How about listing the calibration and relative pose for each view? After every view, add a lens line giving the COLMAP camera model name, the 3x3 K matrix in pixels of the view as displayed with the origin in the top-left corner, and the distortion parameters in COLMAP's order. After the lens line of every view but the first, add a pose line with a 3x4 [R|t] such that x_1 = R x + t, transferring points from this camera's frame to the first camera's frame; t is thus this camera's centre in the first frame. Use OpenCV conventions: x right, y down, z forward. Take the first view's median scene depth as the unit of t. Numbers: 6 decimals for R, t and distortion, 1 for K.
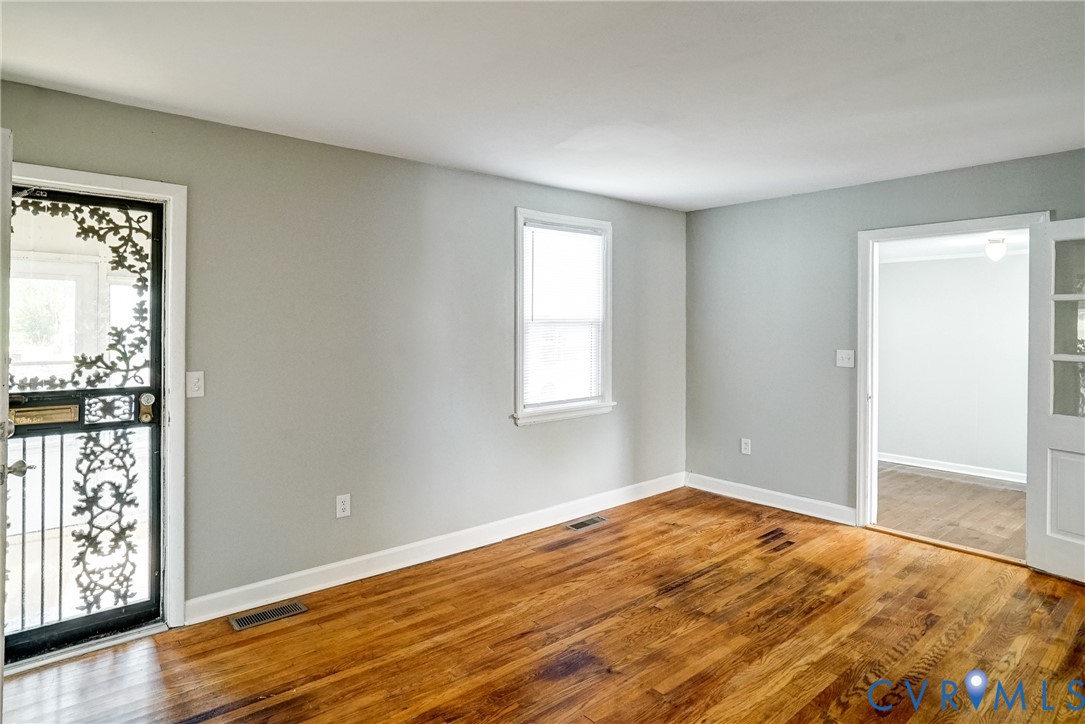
lens RADIAL K [[604.6, 0, 543.6], [0, 604.6, 320.1], [0, 0, 1]] dist [-0.024460, -0.000049]
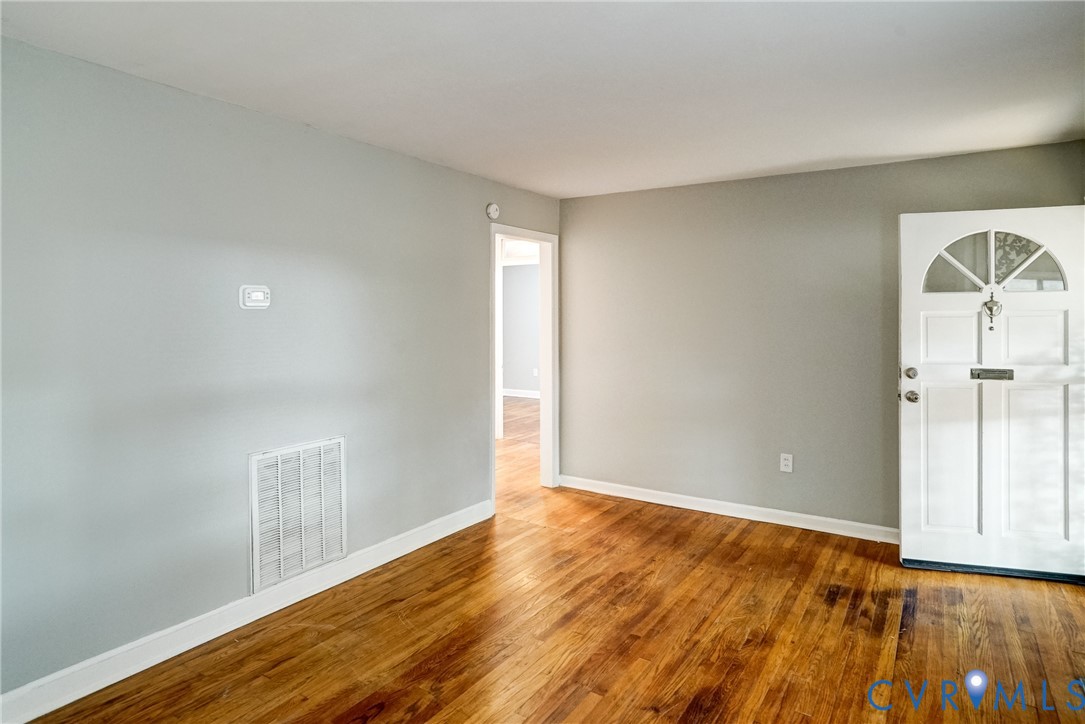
lens RADIAL K [[633.7, 0, 538.7], [0, 633.7, 311.2], [0, 0, 1]] dist [-0.032031, 0.018347]
pose [[-0.961325, -0.005093, -0.275369, 0.486297], [-0.004121, 0.999983, -0.004108, 0.002679], [0.275385, -0.002814, -0.961330, 1.681604]]
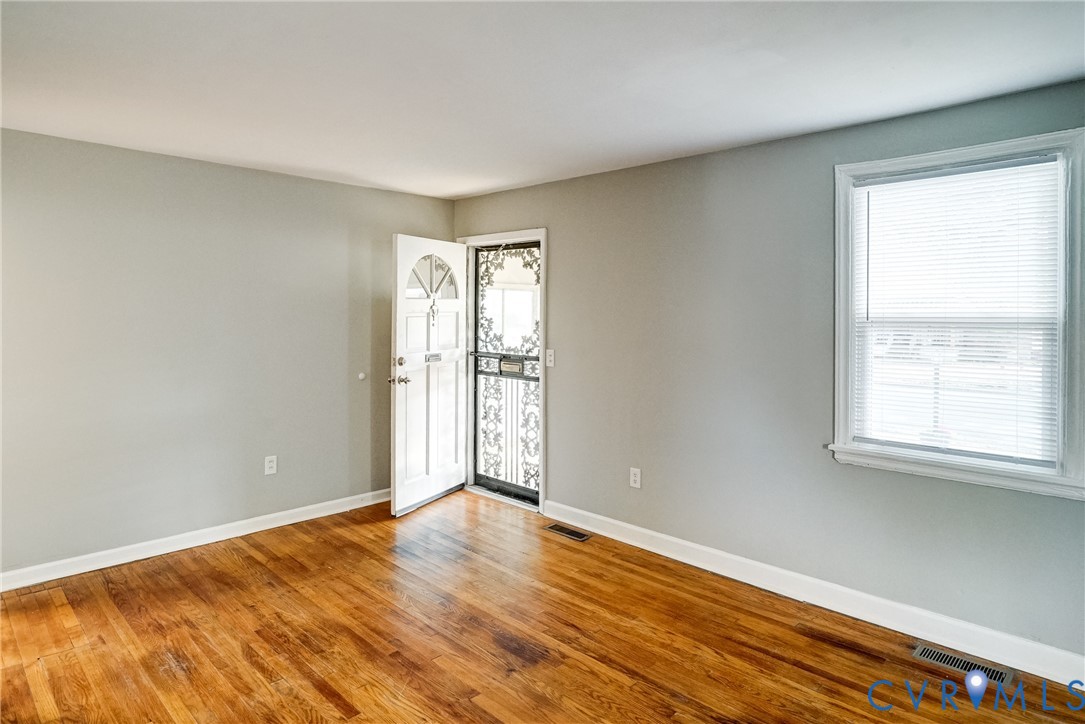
lens RADIAL K [[633.7, 0, 538.7], [0, 633.7, 311.2], [0, 0, 1]] dist [-0.032031, 0.018347]
pose [[0.086749, -0.006942, -0.996206, 1.047834], [-0.008641, 0.999933, -0.007721, 0.001548], [0.996193, 0.009278, 0.086683, 0.867033]]
